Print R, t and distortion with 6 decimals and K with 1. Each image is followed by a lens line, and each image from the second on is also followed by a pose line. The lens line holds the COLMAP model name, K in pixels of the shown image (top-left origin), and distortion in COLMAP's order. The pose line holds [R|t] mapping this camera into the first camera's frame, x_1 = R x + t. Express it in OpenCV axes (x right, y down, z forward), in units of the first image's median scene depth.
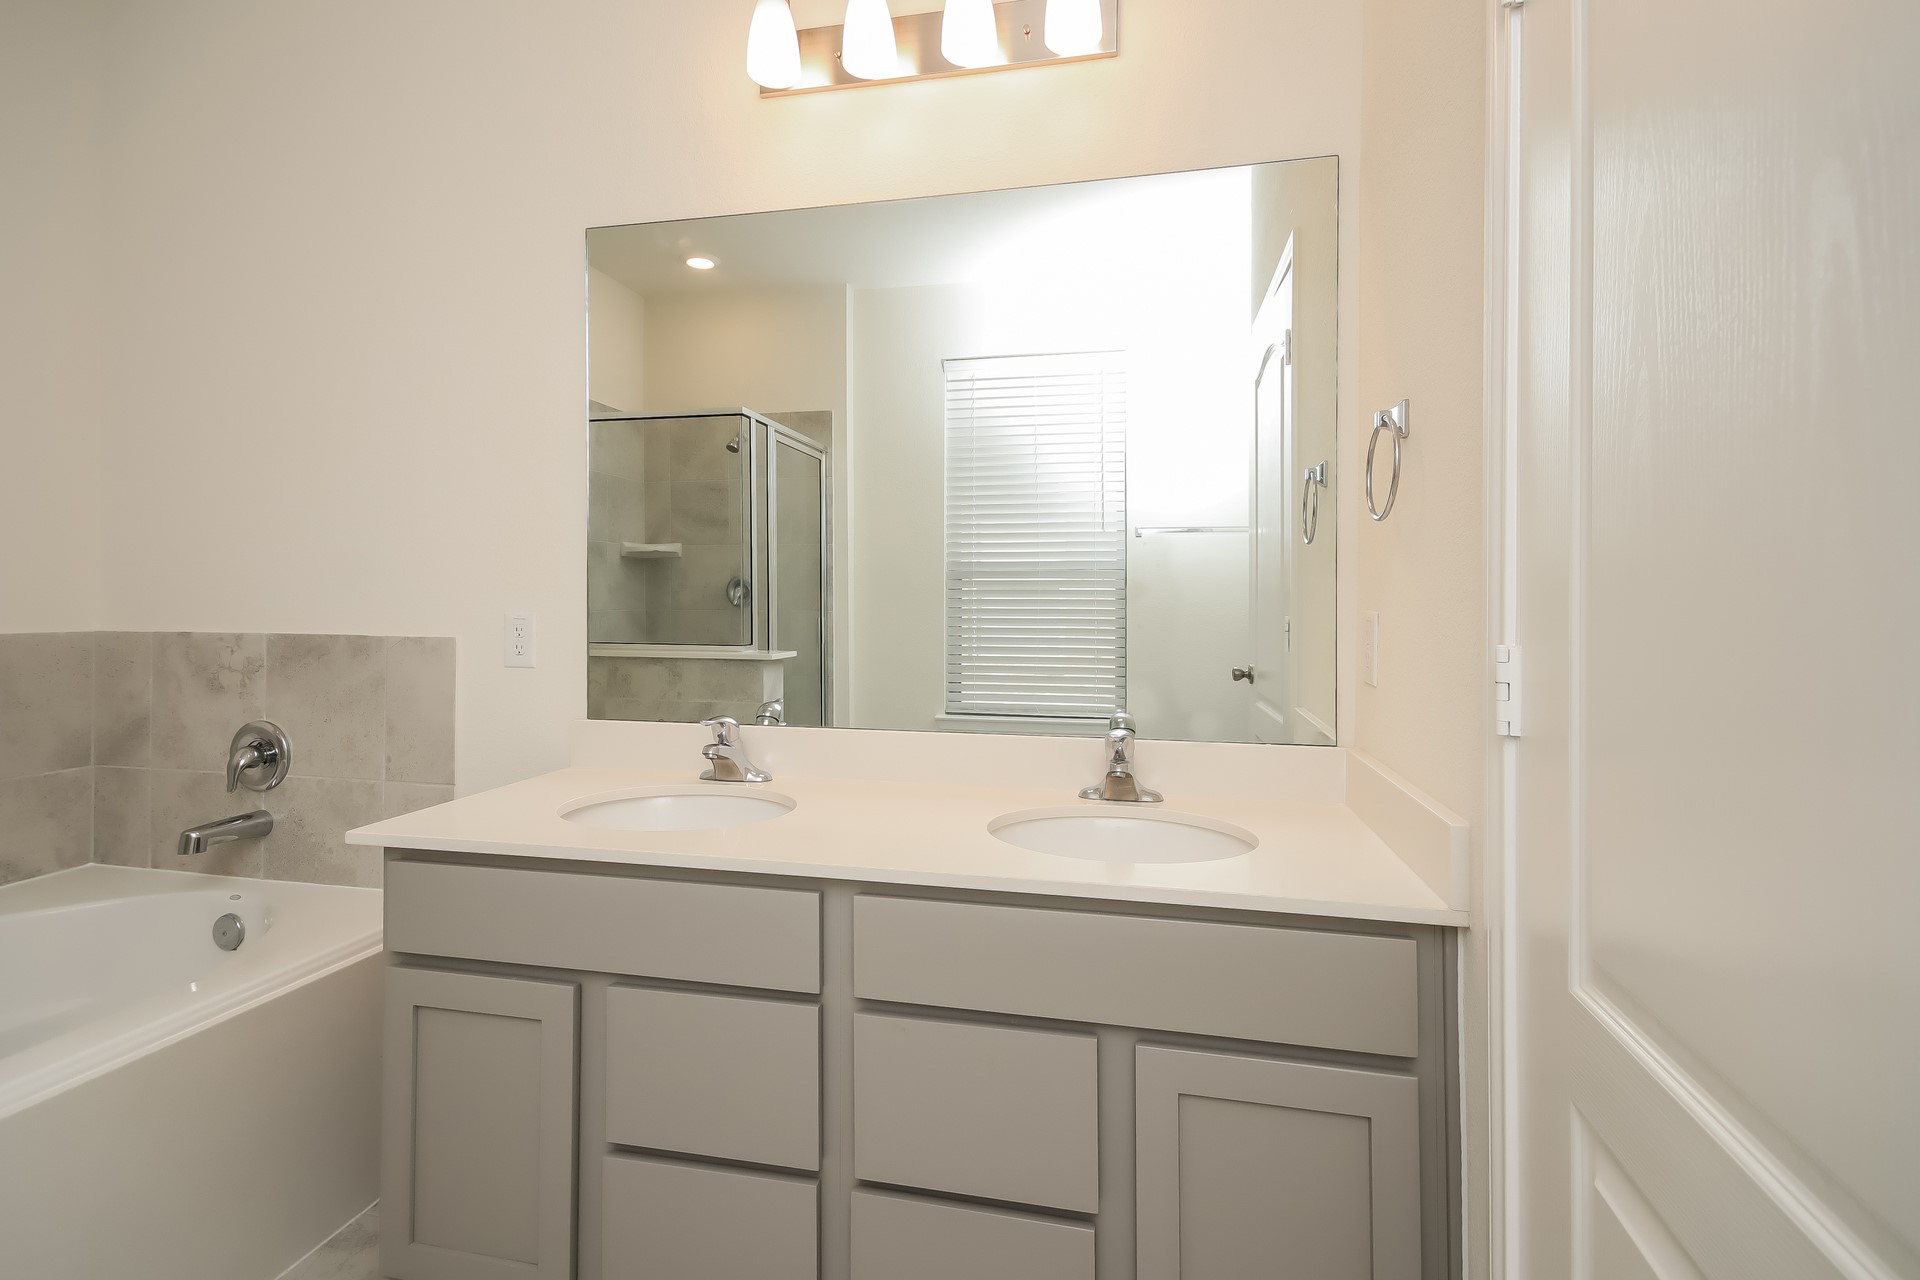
lens RADIAL K [[935.1, 0, 960.3], [0, 935.1, 592.6], [0, 0, 1]] dist [0.003655, 0.001407]
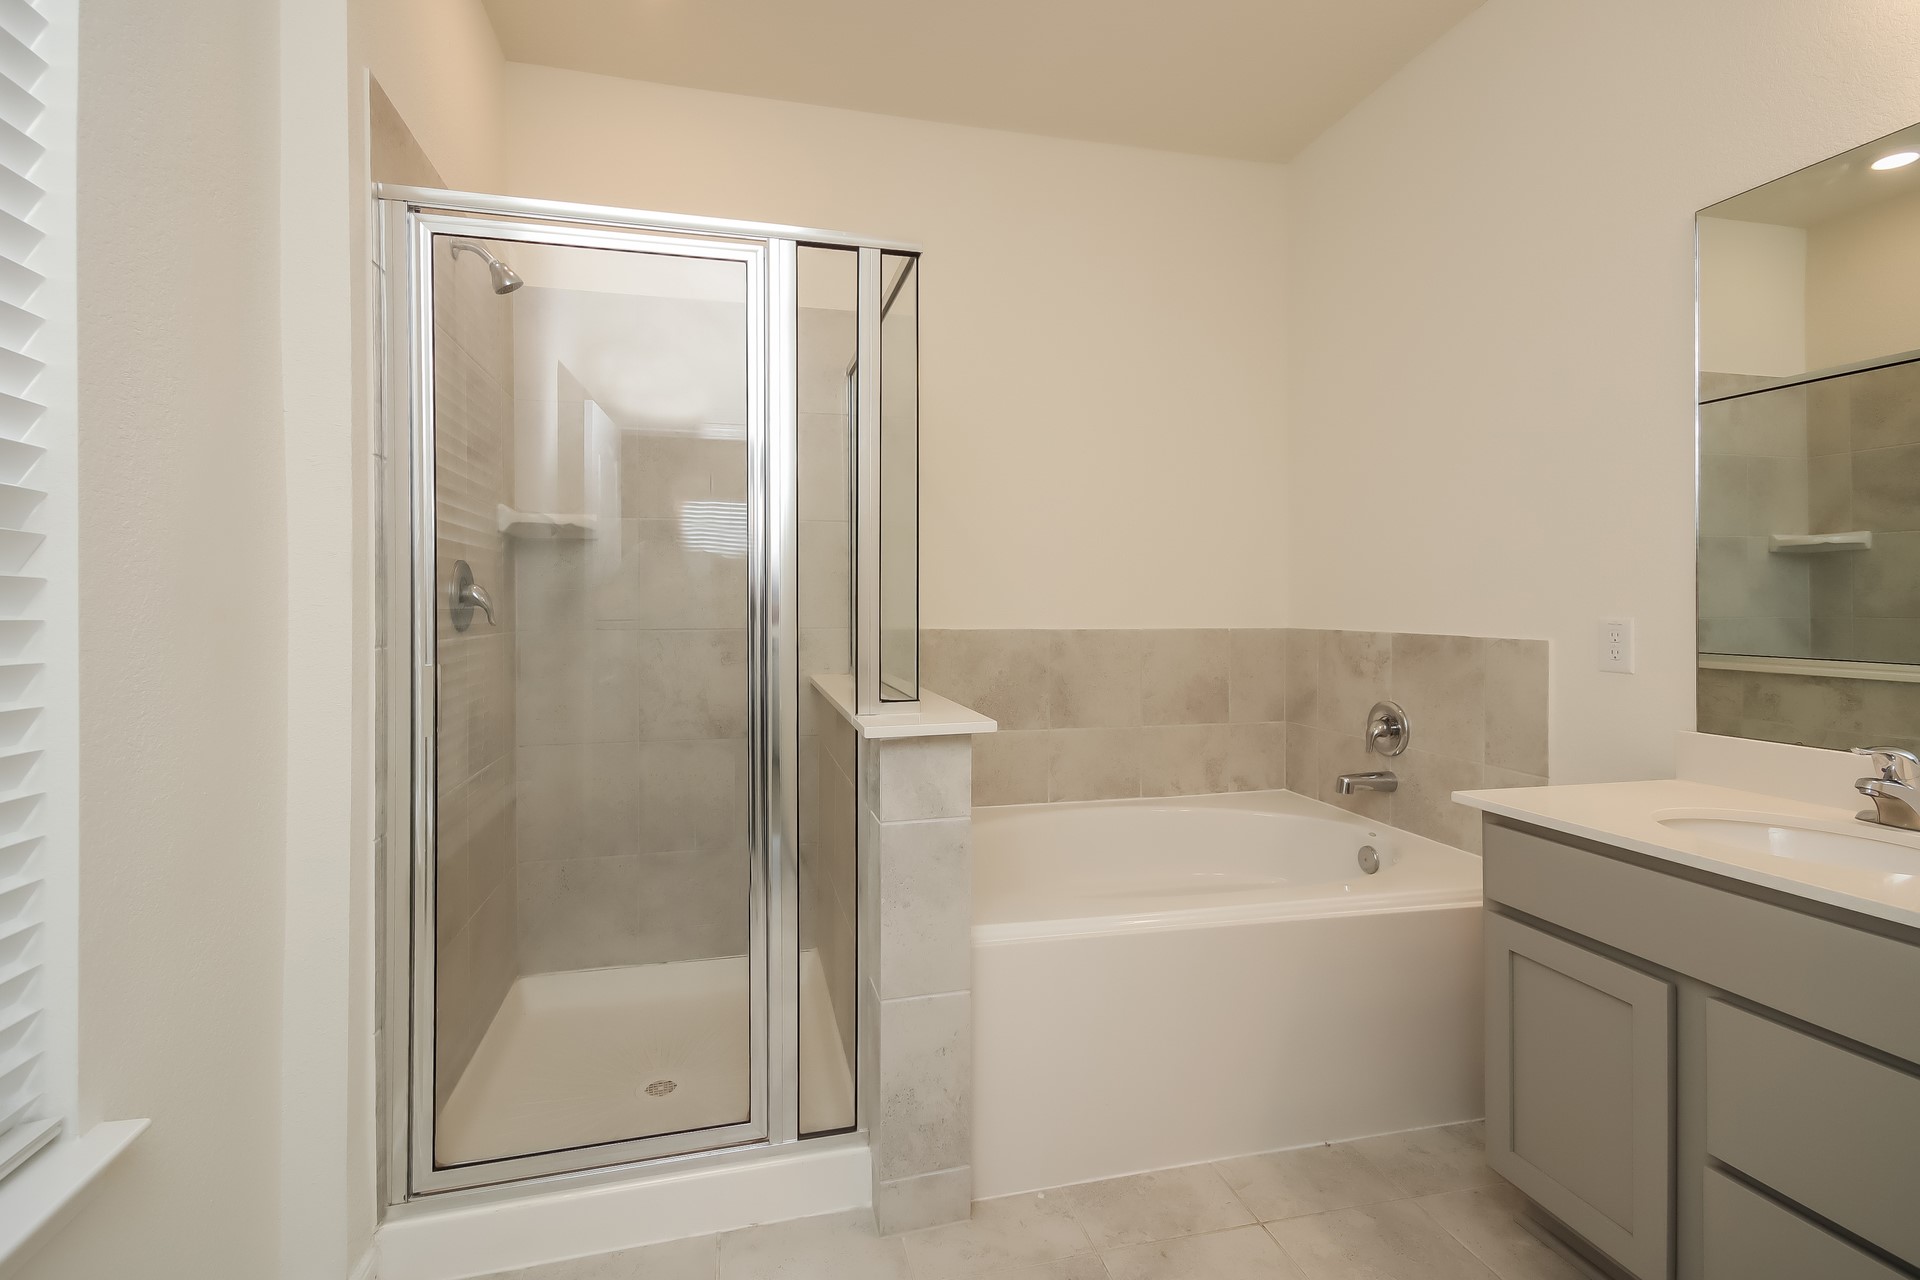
lens RADIAL K [[894.1, 0, 958.0], [0, 894.1, 604.2], [0, 0, 1]] dist [0.005265, 0.000699]
pose [[0.467964, -0.002819, -0.883743, 0.057039], [0.008496, 0.999963, 0.001309, -0.001434], [0.883707, -0.008120, 0.467971, -0.086975]]
